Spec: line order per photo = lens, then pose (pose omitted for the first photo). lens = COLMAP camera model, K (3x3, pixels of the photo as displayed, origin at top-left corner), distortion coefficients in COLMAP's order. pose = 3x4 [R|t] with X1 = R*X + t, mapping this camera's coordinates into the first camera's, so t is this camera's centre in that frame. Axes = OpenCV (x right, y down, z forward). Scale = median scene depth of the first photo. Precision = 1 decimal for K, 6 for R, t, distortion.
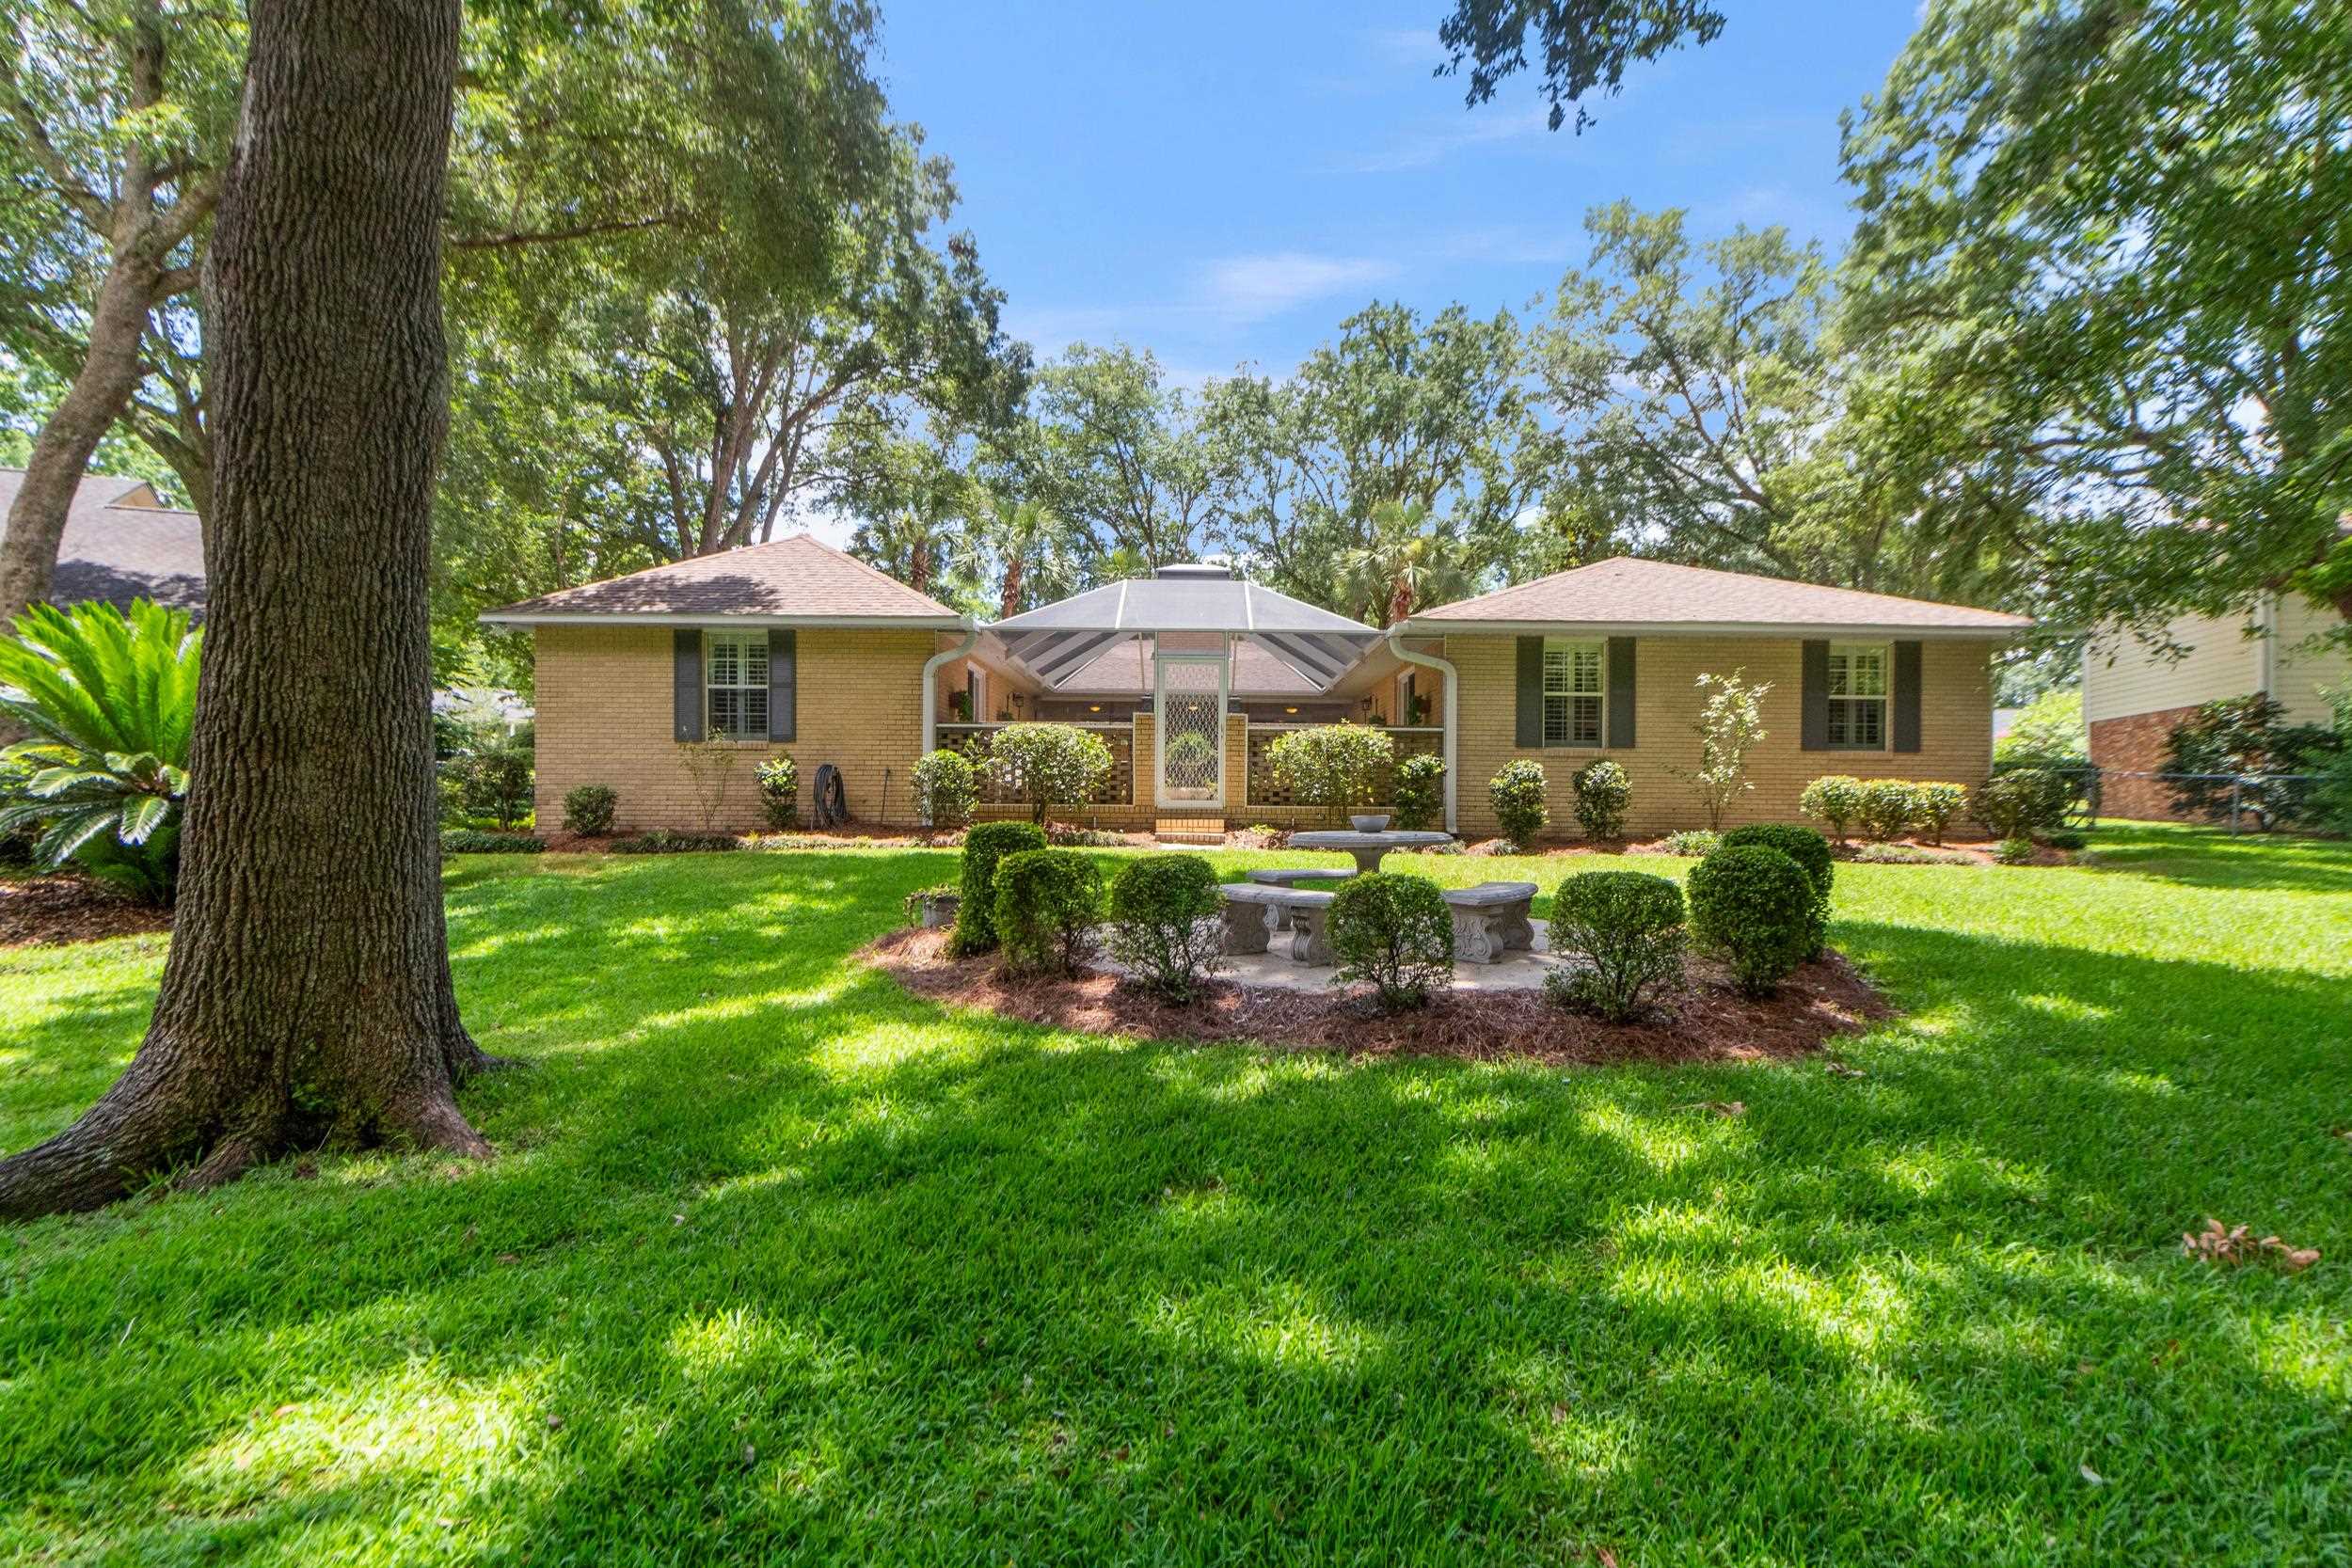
lens RADIAL K [[1147.4, 0, 1224.8], [0, 1147.4, 793.6], [0, 0, 1]] dist [0.003275, 0.000560]
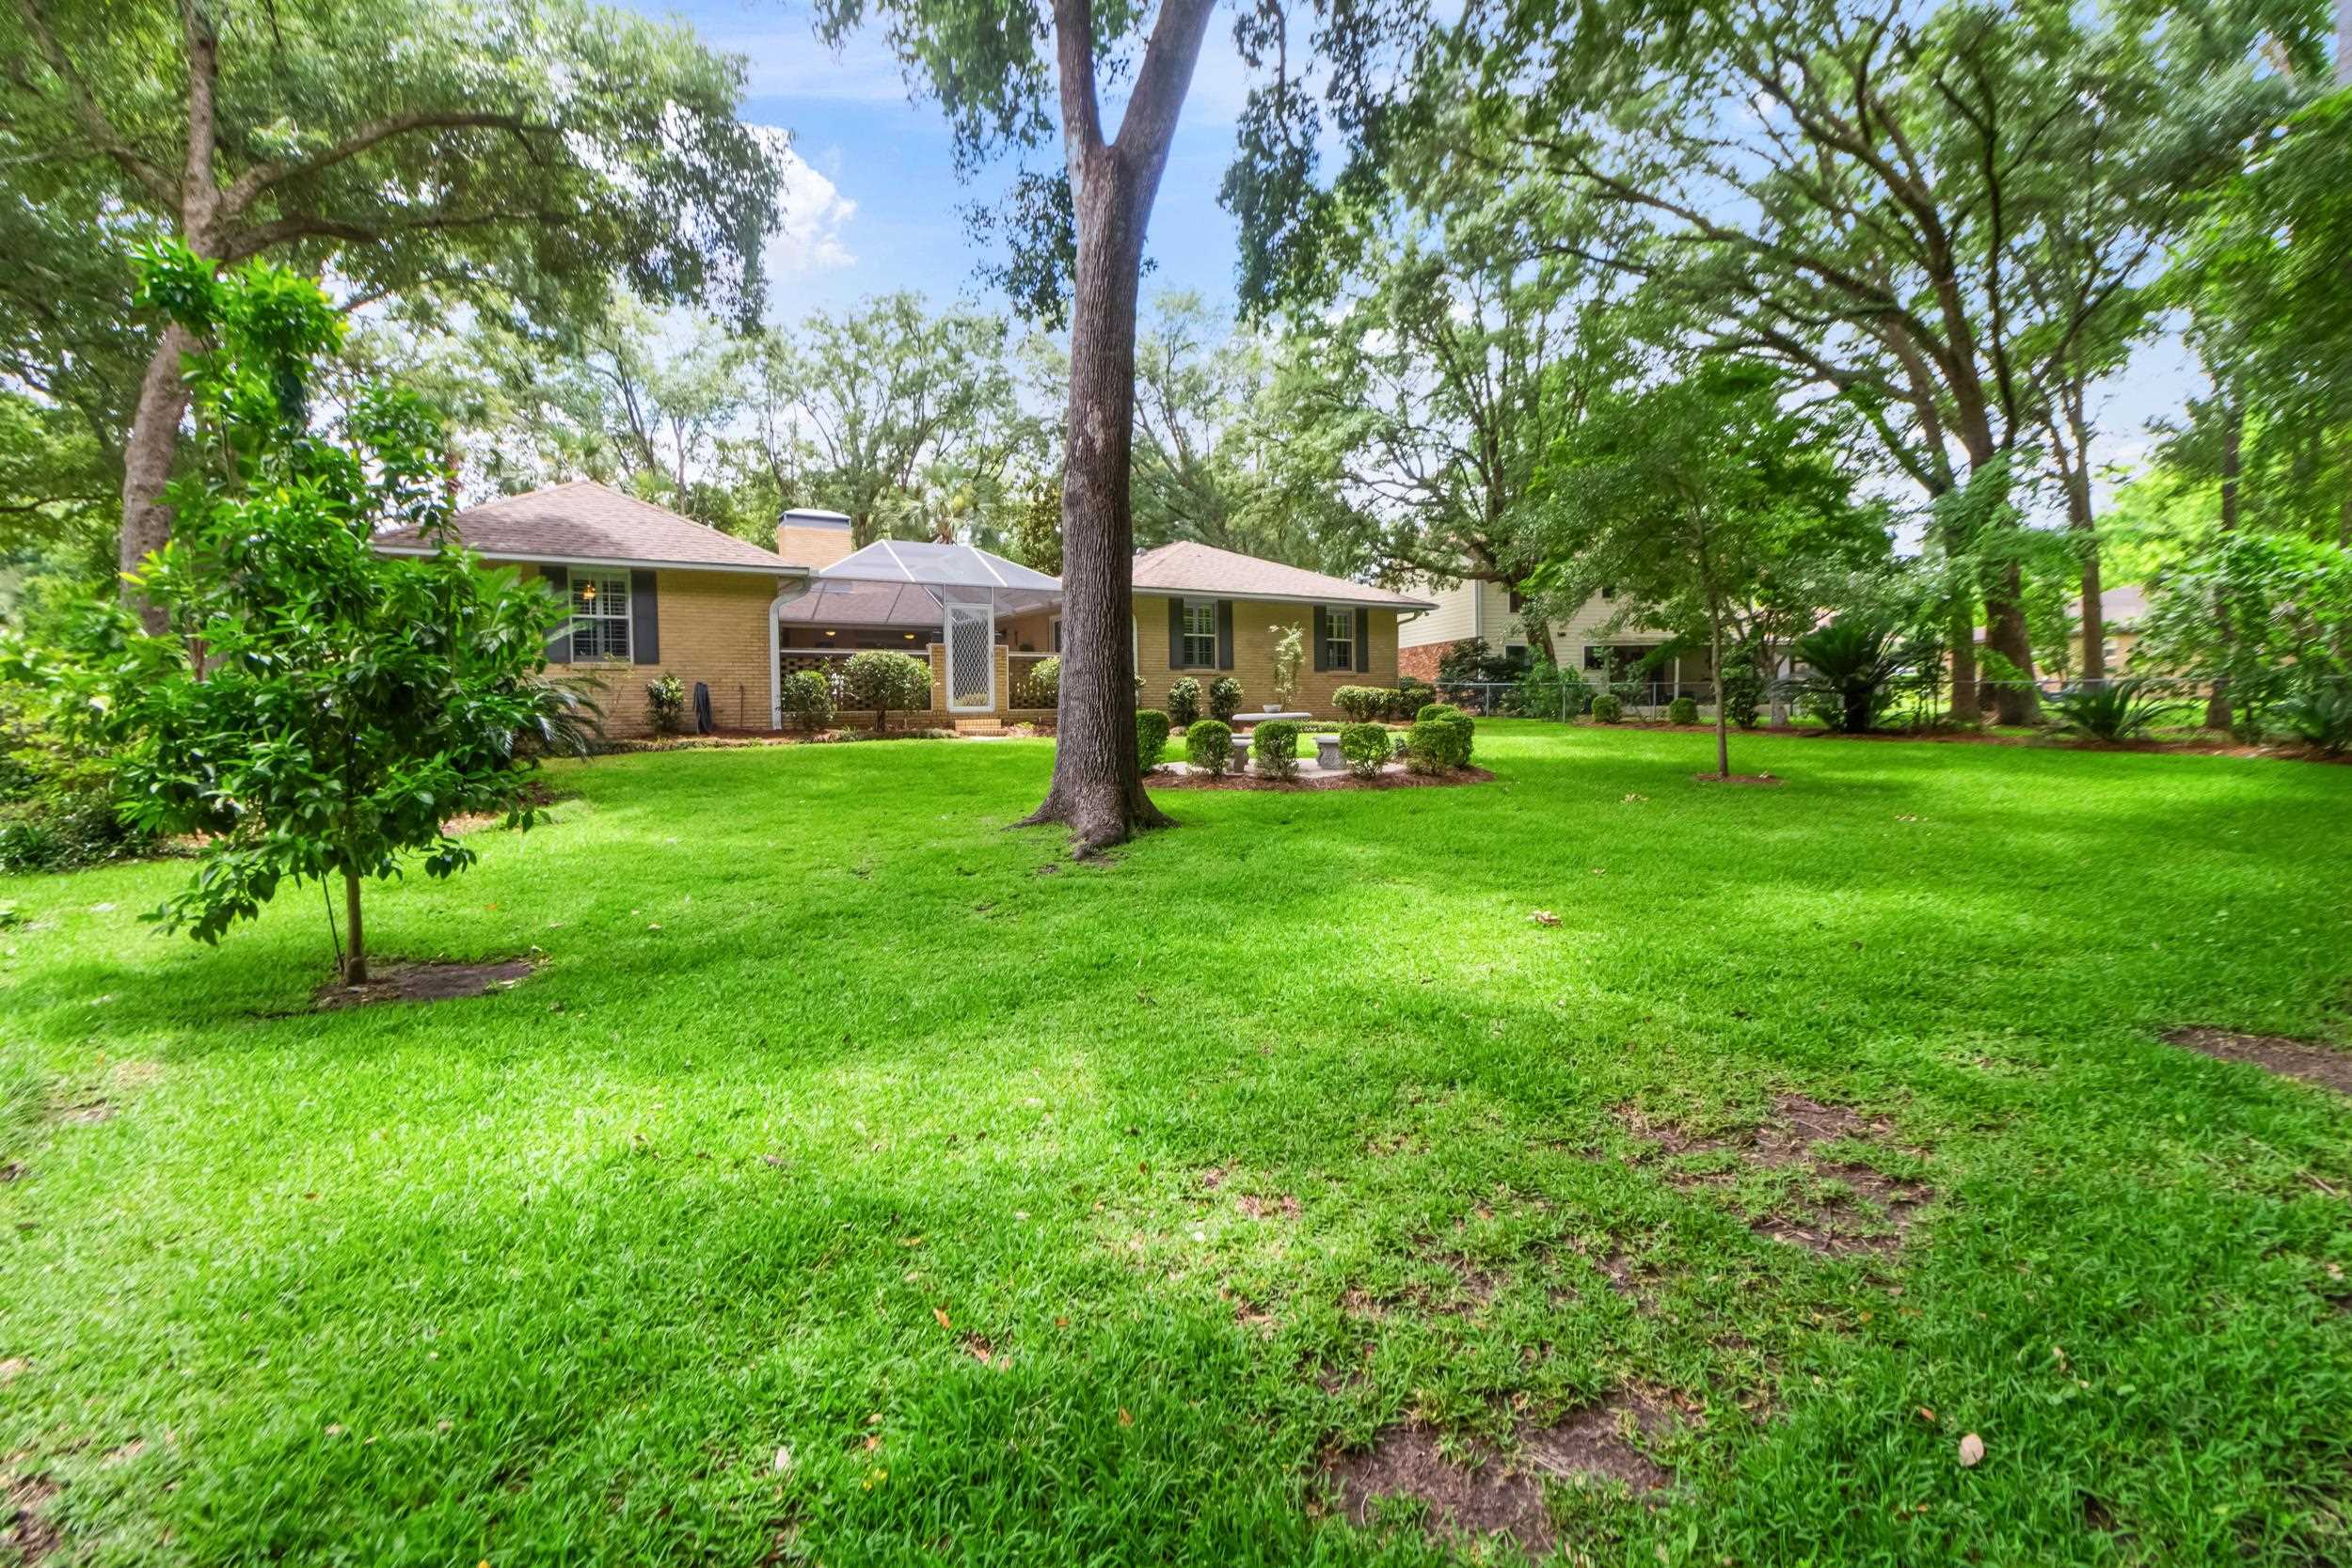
lens RADIAL K [[1078.4, 0, 1182.4], [0, 1078.4, 728.7], [0, 0, 1]] dist [-0.000997, 0.000192]
pose [[0.855834, -0.027793, 0.516503, -0.490413], [0.014665, 0.999458, 0.029482, -0.001779], [-0.517043, -0.017658, 0.855777, -0.263282]]
